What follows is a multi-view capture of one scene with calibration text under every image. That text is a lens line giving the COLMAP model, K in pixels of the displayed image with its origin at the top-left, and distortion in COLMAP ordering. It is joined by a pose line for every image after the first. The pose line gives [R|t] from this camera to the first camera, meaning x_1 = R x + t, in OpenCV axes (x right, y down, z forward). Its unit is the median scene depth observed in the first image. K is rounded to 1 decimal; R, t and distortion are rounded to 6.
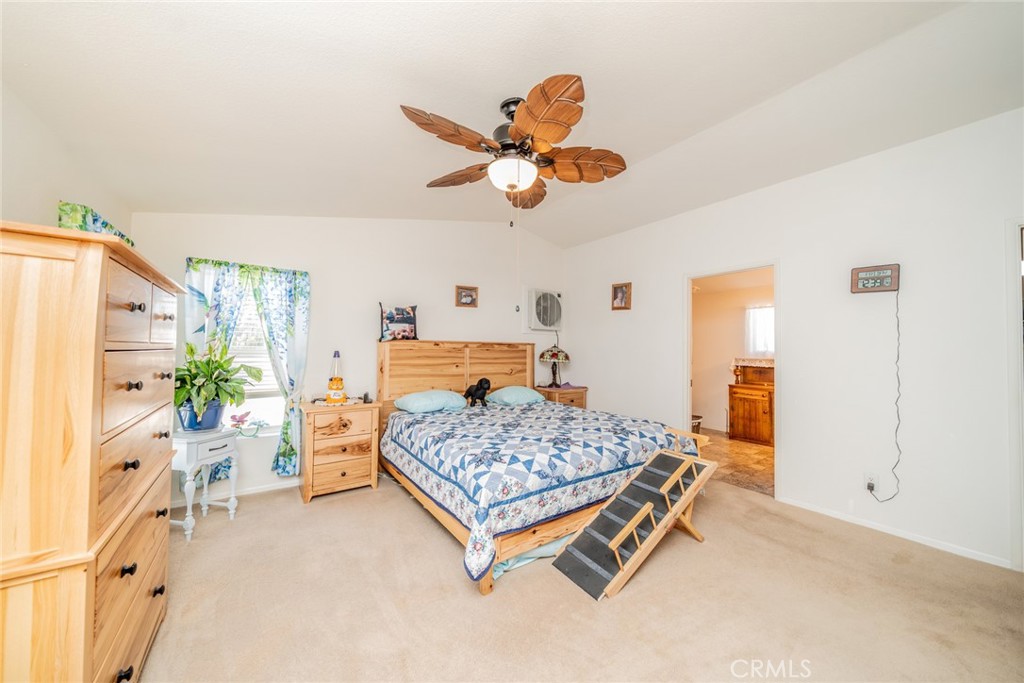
lens RADIAL K [[349.1, 0, 507.5], [0, 349.1, 344.0], [0, 0, 1]] dist [0.000434, 0.000038]
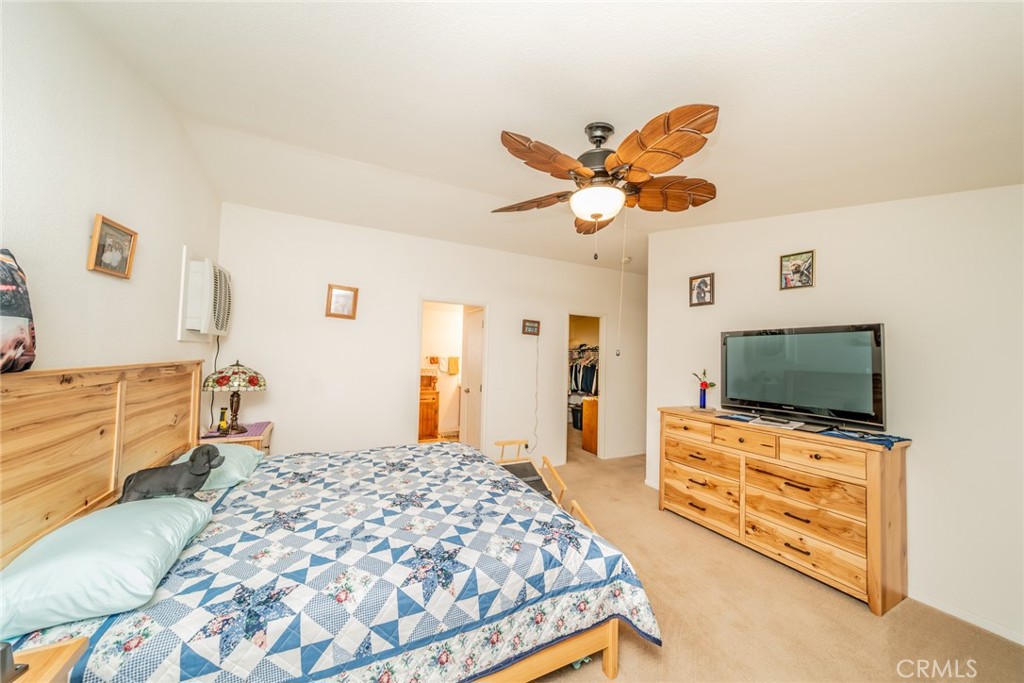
lens RADIAL K [[349.1, 0, 507.5], [0, 349.1, 344.0], [0, 0, 1]] dist [0.000434, 0.000038]
pose [[0.164158, 0.023402, 0.986156, -0.497682], [-0.037564, 0.999142, -0.017457, -0.046420], [-0.985719, -0.034178, 0.164896, 0.577133]]
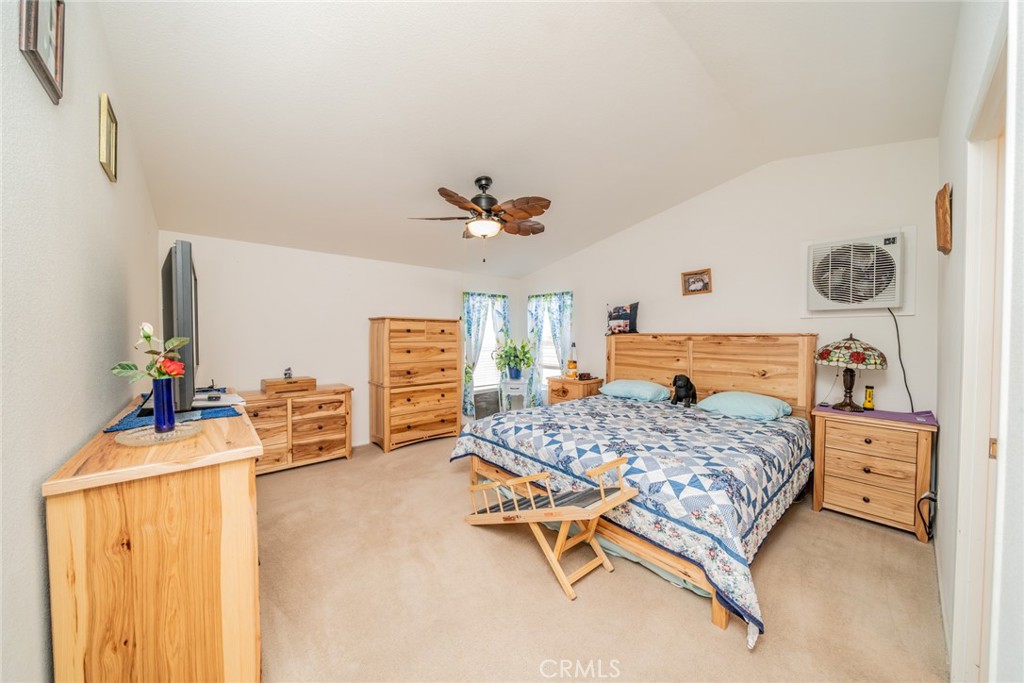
lens RADIAL K [[349.1, 0, 507.5], [0, 349.1, 344.0], [0, 0, 1]] dist [0.000434, 0.000038]
pose [[0.091883, 0.014118, -0.995670, 0.831016], [0.010867, 0.999826, 0.015180, 0.000747], [0.995711, -0.012215, 0.091713, 0.517030]]
